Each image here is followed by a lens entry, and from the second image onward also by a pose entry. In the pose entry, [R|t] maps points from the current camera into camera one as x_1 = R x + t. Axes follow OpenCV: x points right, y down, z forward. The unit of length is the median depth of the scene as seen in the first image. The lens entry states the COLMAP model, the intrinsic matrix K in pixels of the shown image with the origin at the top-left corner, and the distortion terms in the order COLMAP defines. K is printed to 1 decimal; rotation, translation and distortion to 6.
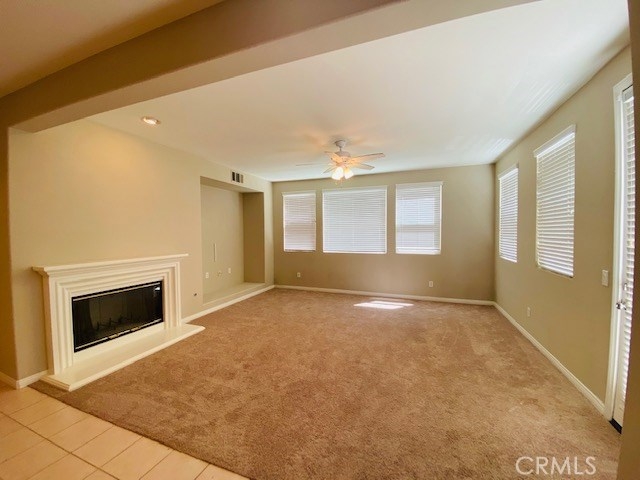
lens RADIAL K [[262.5, 0, 322.2], [0, 262.5, 238.4], [0, 0, 1]] dist [-0.001164, -0.003225]
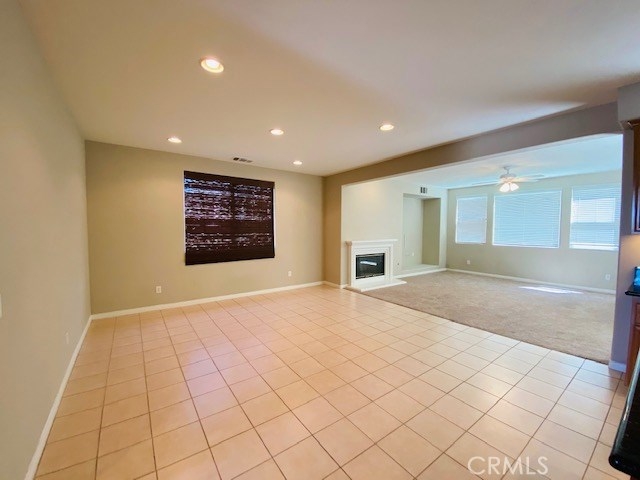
lens RADIAL K [[262.5, 0, 315.6], [0, 262.5, 236.5], [0, 0, 1]] dist [-0.001164, -0.003225]
pose [[0.822232, 0.034875, -0.568083, 0.023190], [-0.027834, 0.999391, 0.021067, 0.012958], [0.568471, -0.001509, 0.822702, -0.559858]]
